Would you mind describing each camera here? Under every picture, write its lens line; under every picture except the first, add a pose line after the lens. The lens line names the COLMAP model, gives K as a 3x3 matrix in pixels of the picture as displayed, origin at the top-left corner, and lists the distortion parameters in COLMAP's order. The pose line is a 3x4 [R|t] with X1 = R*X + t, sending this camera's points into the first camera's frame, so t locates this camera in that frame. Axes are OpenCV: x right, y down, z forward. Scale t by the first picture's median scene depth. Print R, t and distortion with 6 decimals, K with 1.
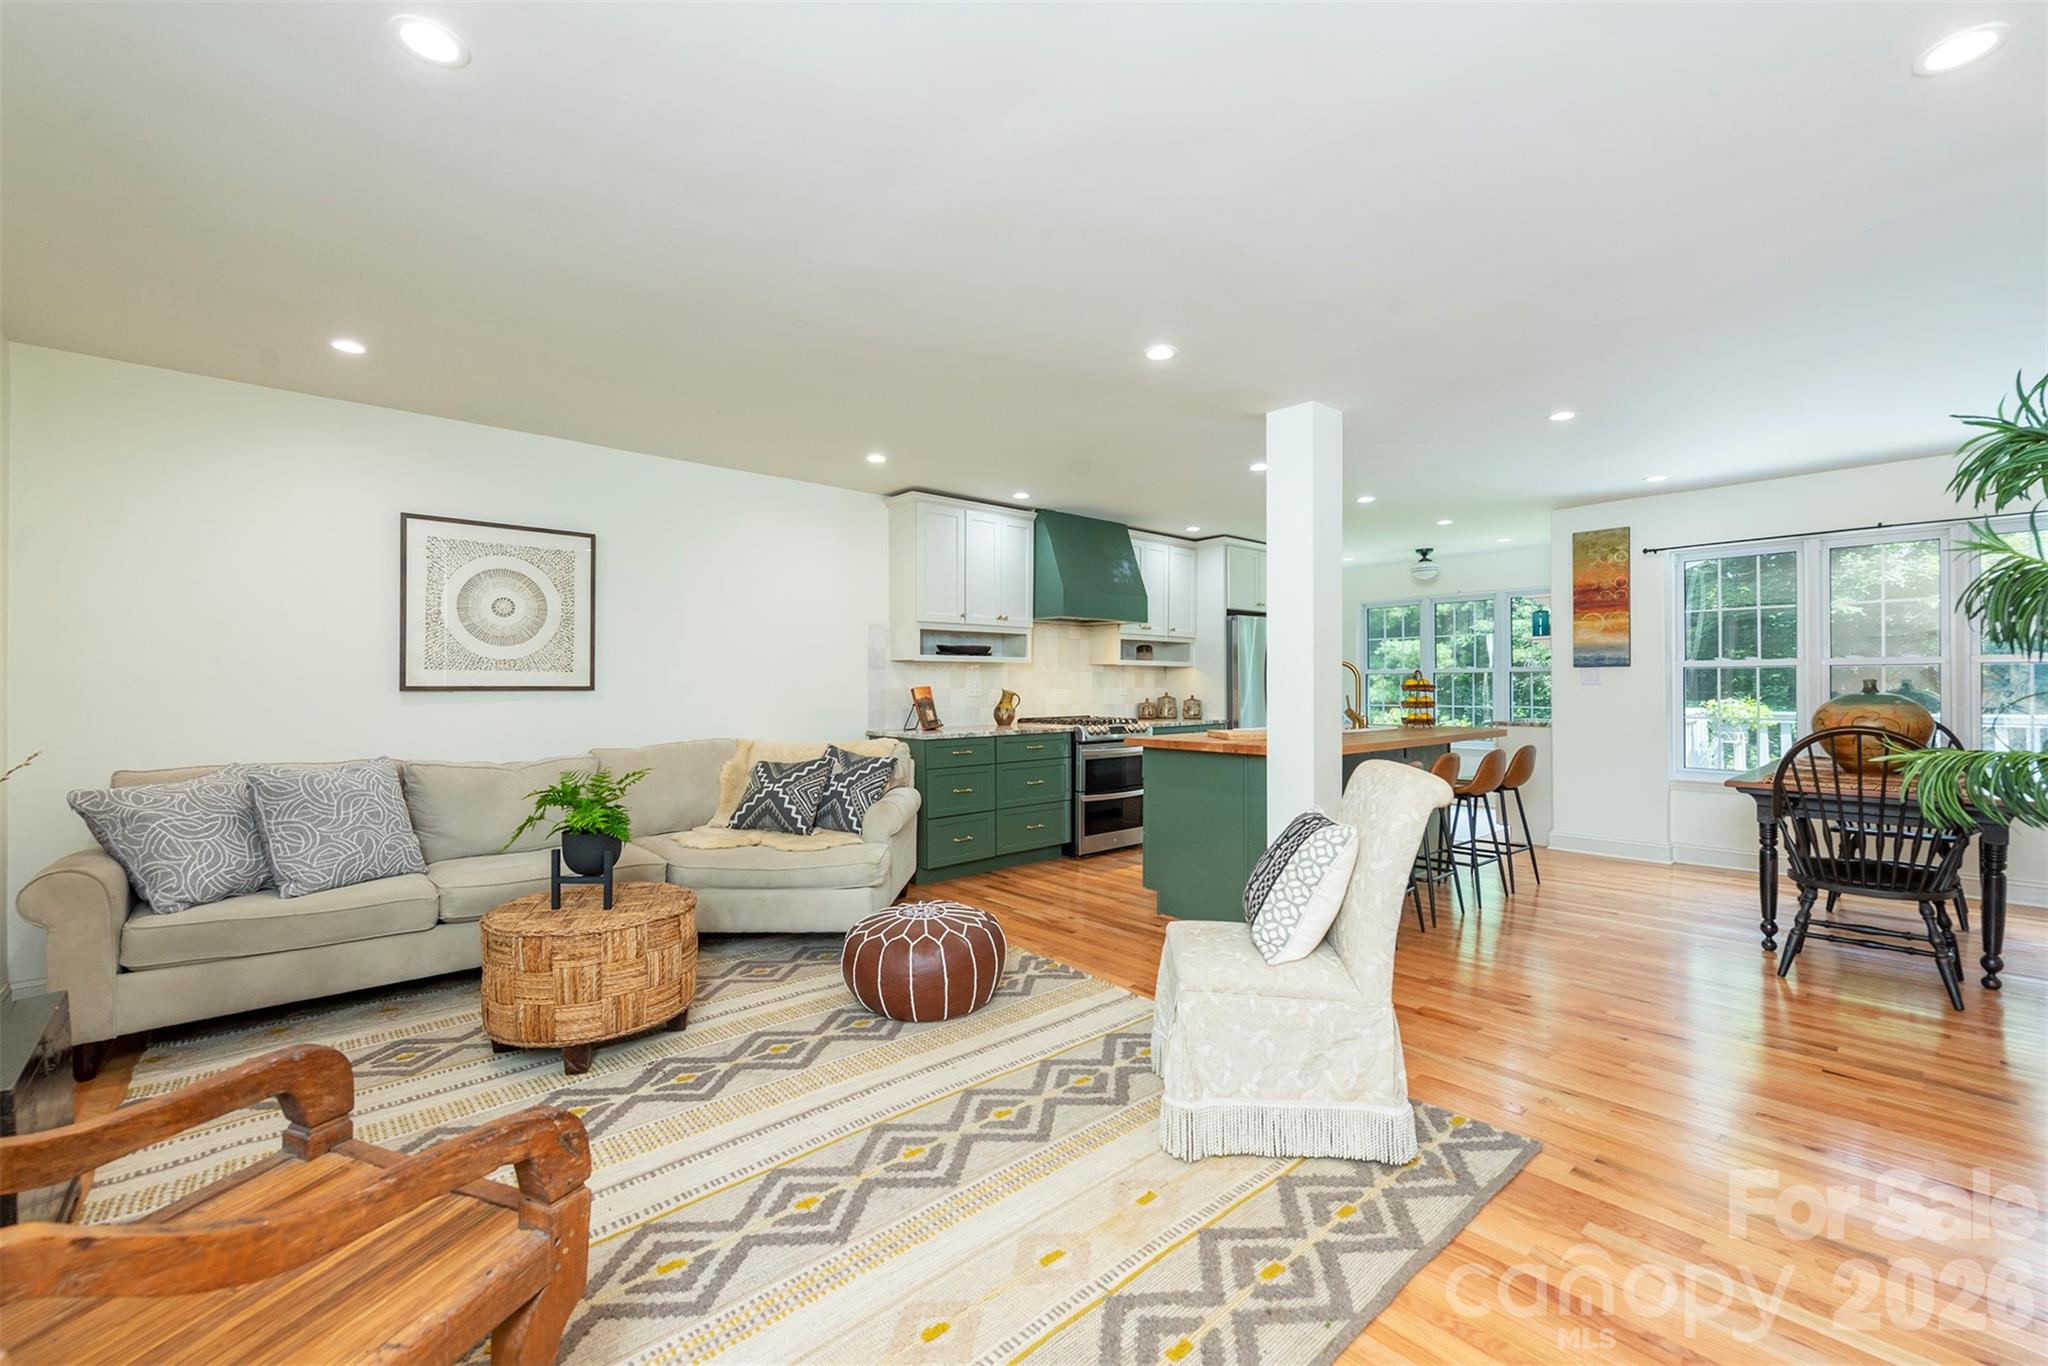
lens RADIAL K [[876.8, 0, 1031.3], [0, 876.8, 687.6], [0, 0, 1]] dist [0.001875, 0.000051]
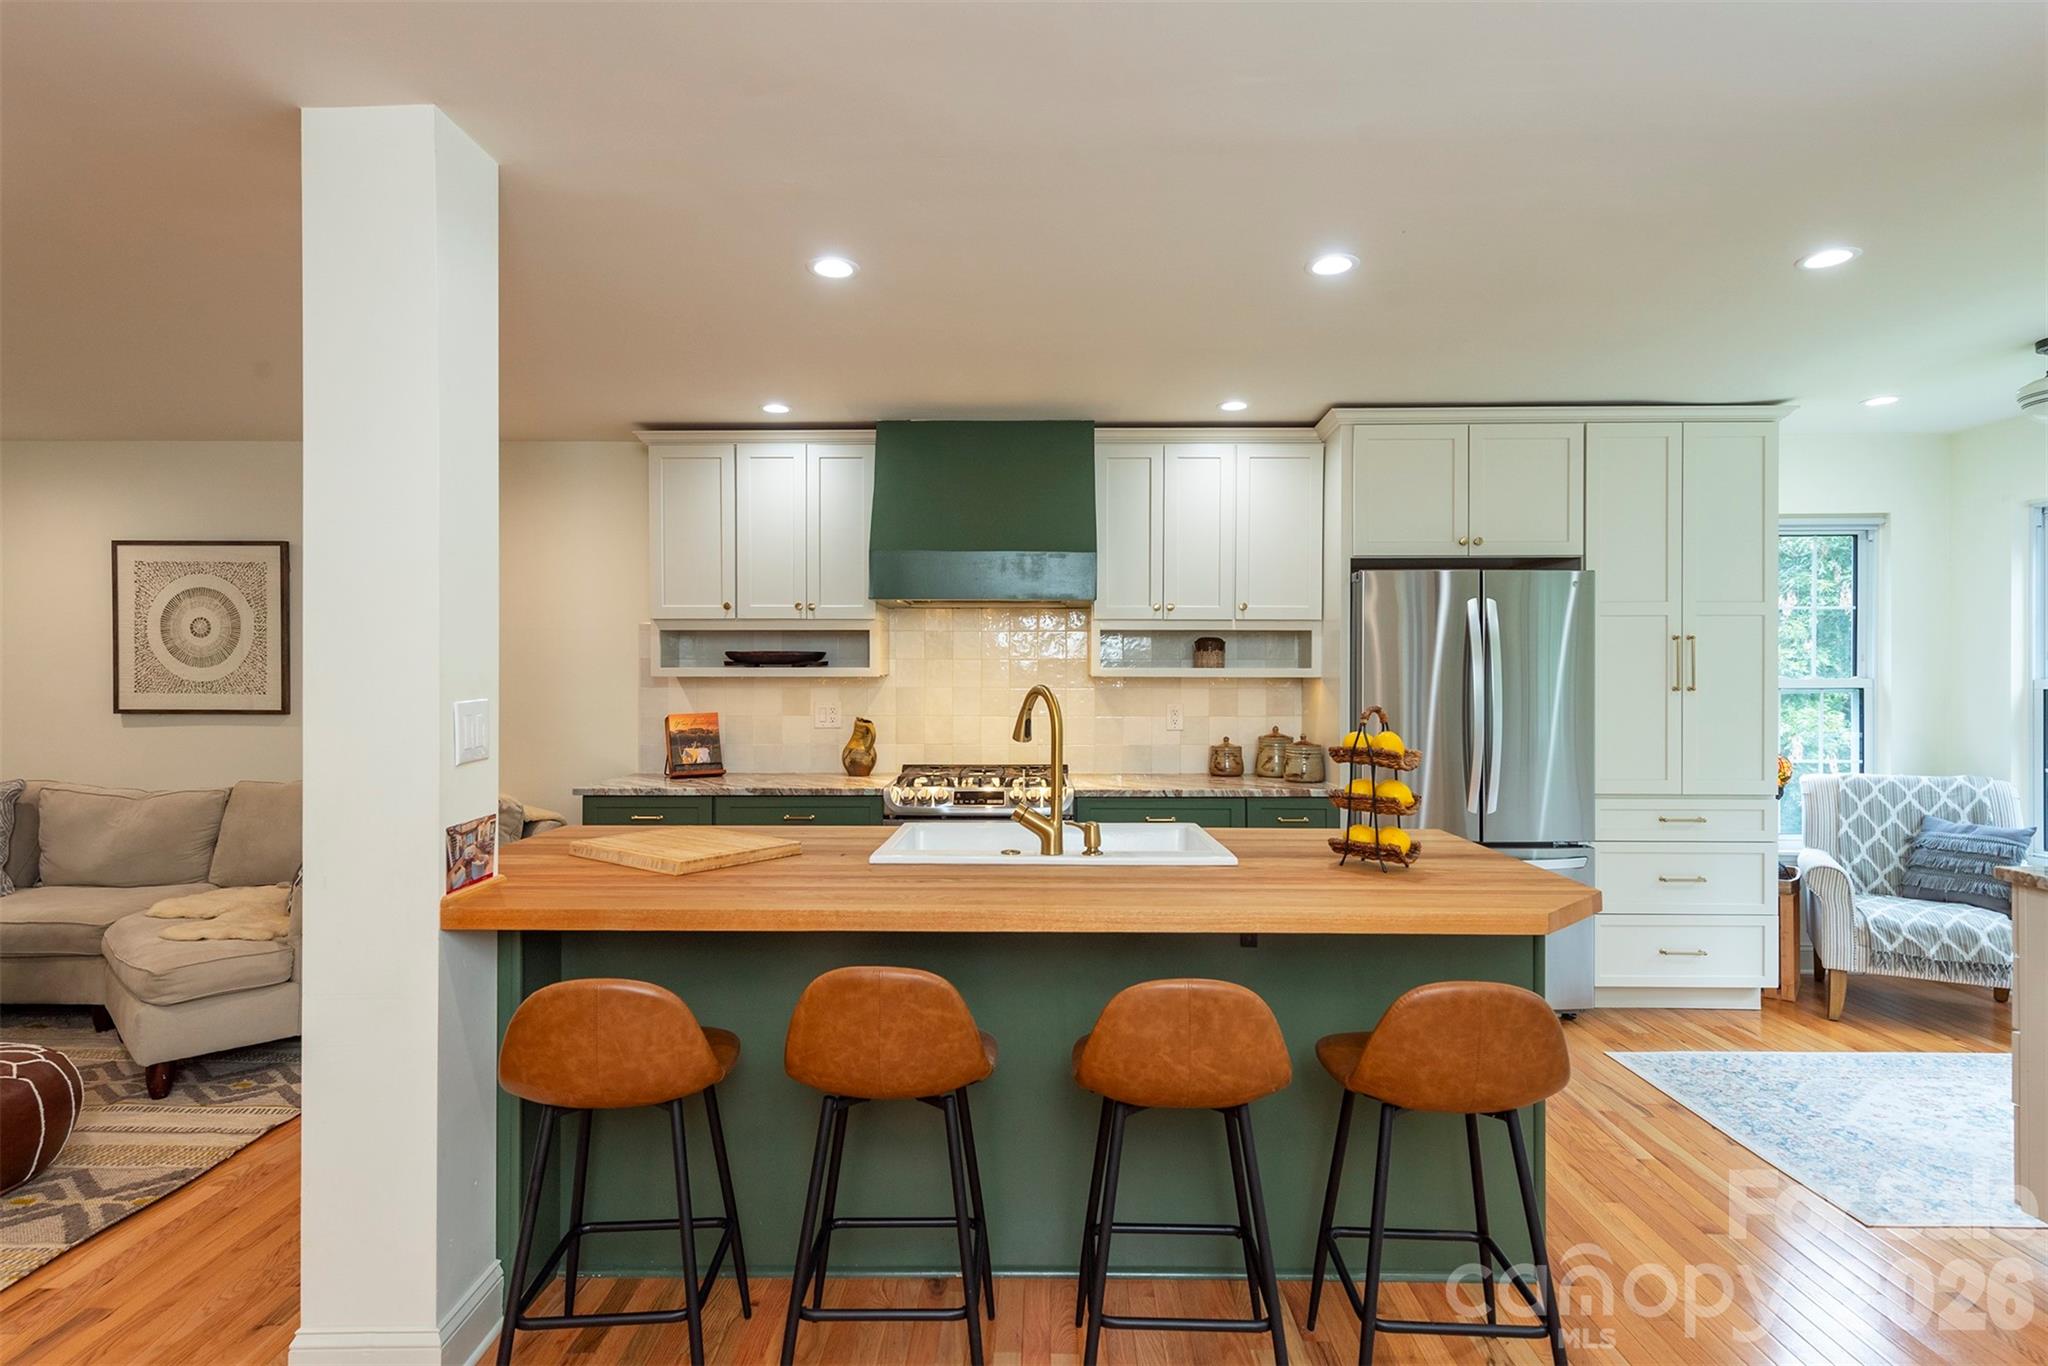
lens RADIAL K [[1021.8, 0, 1019.3], [0, 1021.8, 669.8], [0, 0, 1]] dist [0.000402, -0.000340]
pose [[0.722296, -0.000660, -0.691584, 0.808422], [-0.004208, 0.999977, -0.005349, -0.042313], [0.691571, 0.006774, 0.722276, 0.800771]]
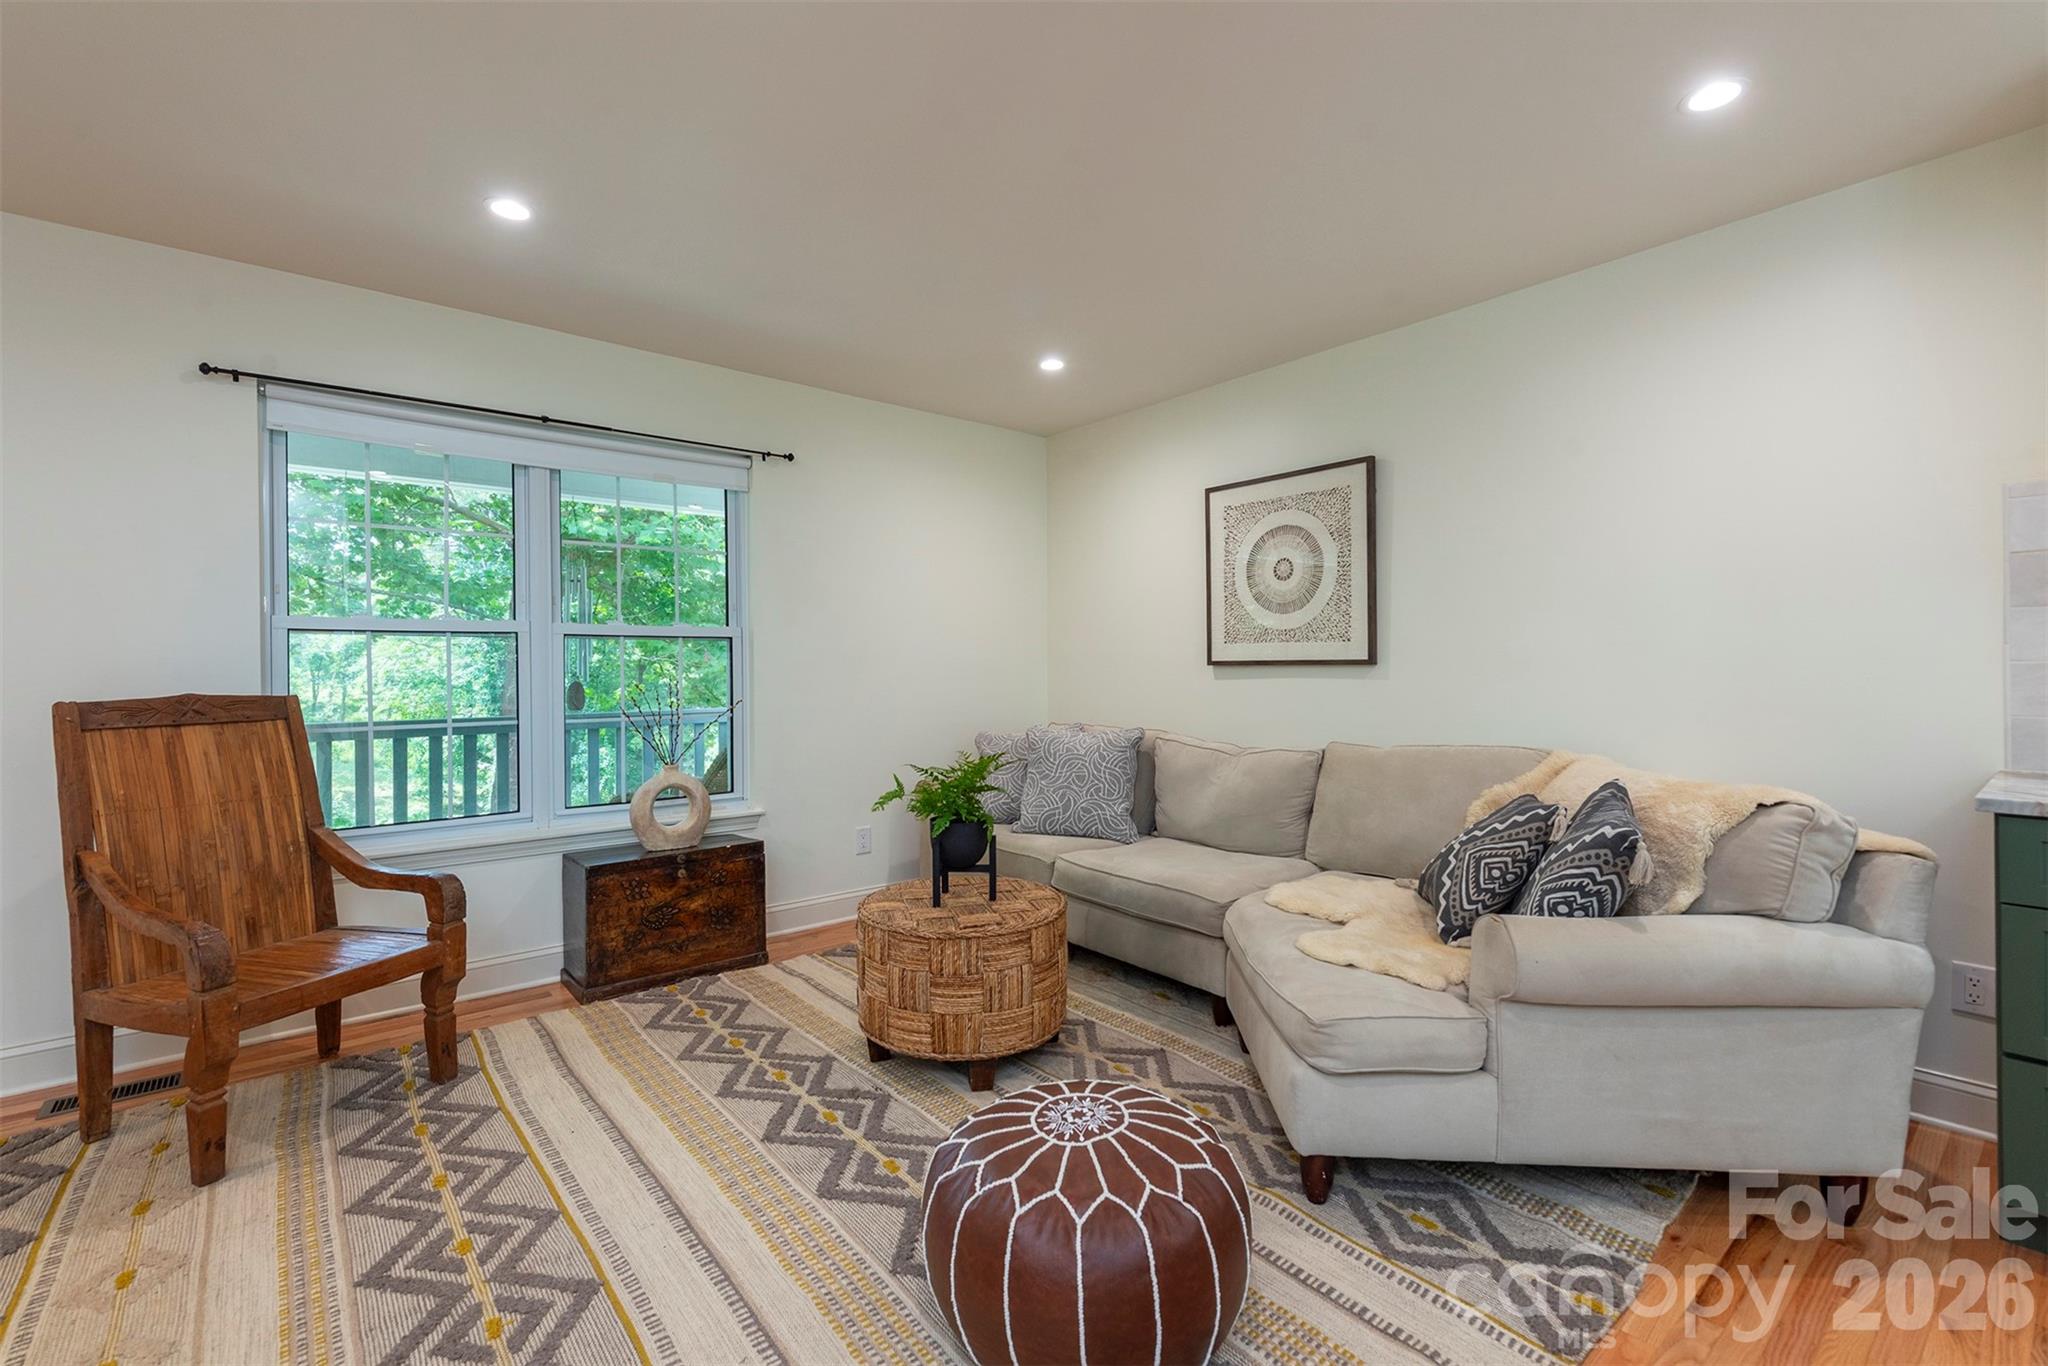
lens RADIAL K [[897.3, 0, 1031.9], [0, 897.3, 669.8], [0, 0, 1]] dist [0.003010, -0.000375]
pose [[-0.061348, 0.005732, -0.998100, 0.297030], [0.001986, 0.999982, 0.005621, 0.002204], [0.998114, -0.001638, -0.061359, 0.794443]]
